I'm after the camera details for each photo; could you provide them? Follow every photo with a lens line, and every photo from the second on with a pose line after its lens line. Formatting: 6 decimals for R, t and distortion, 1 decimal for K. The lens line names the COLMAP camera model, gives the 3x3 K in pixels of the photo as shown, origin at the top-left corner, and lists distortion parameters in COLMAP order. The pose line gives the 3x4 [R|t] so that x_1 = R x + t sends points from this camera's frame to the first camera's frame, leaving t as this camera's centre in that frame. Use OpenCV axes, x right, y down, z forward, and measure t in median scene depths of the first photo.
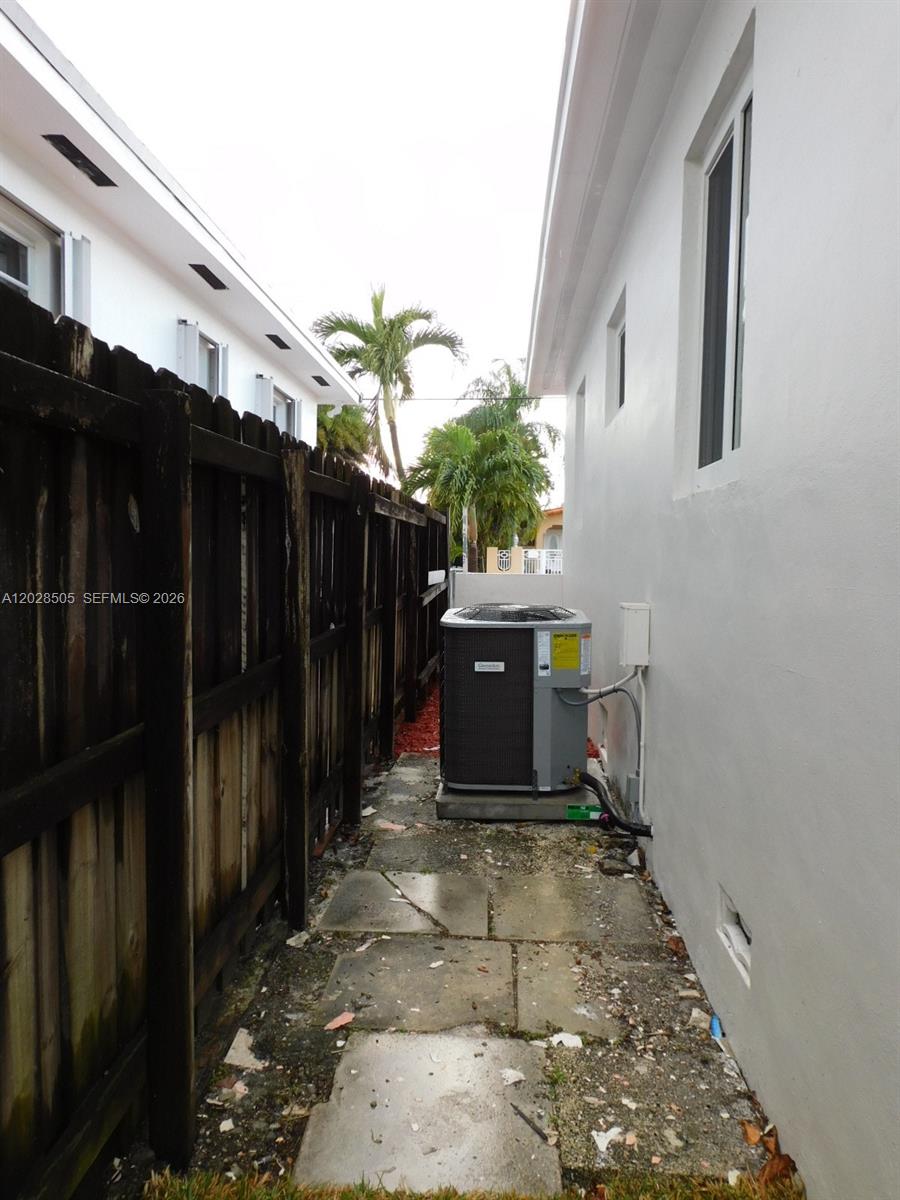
lens RADIAL K [[851.6, 0, 448.6], [0, 851.6, 599.1], [0, 0, 1]] dist [-0.016275, 0.007170]
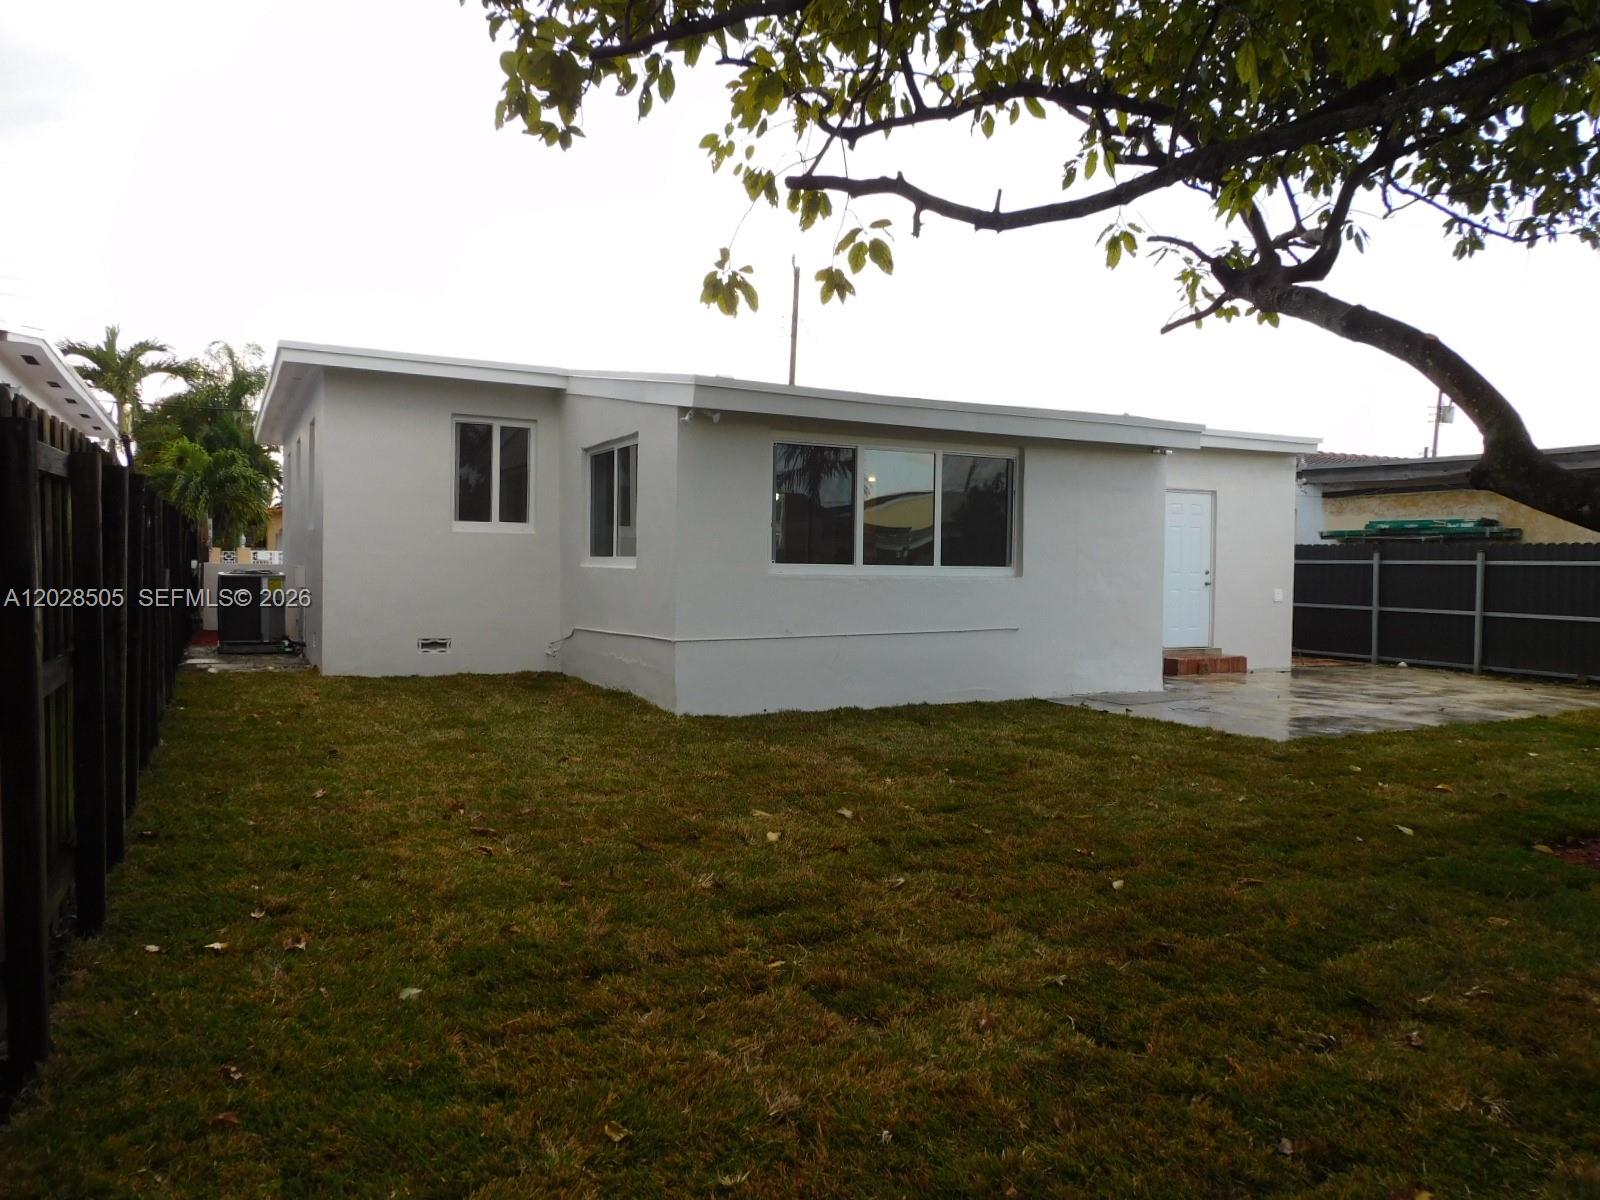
lens RADIAL K [[1135.4, 0, 798.4], [0, 1135.4, 604.0], [0, 0, 1]] dist [-0.016275, 0.007170]
pose [[0.858484, -0.014376, 0.512639, -0.073166], [0.022276, 0.999709, -0.009269, 0.053045], [-0.512357, 0.019377, 0.858554, -0.785479]]
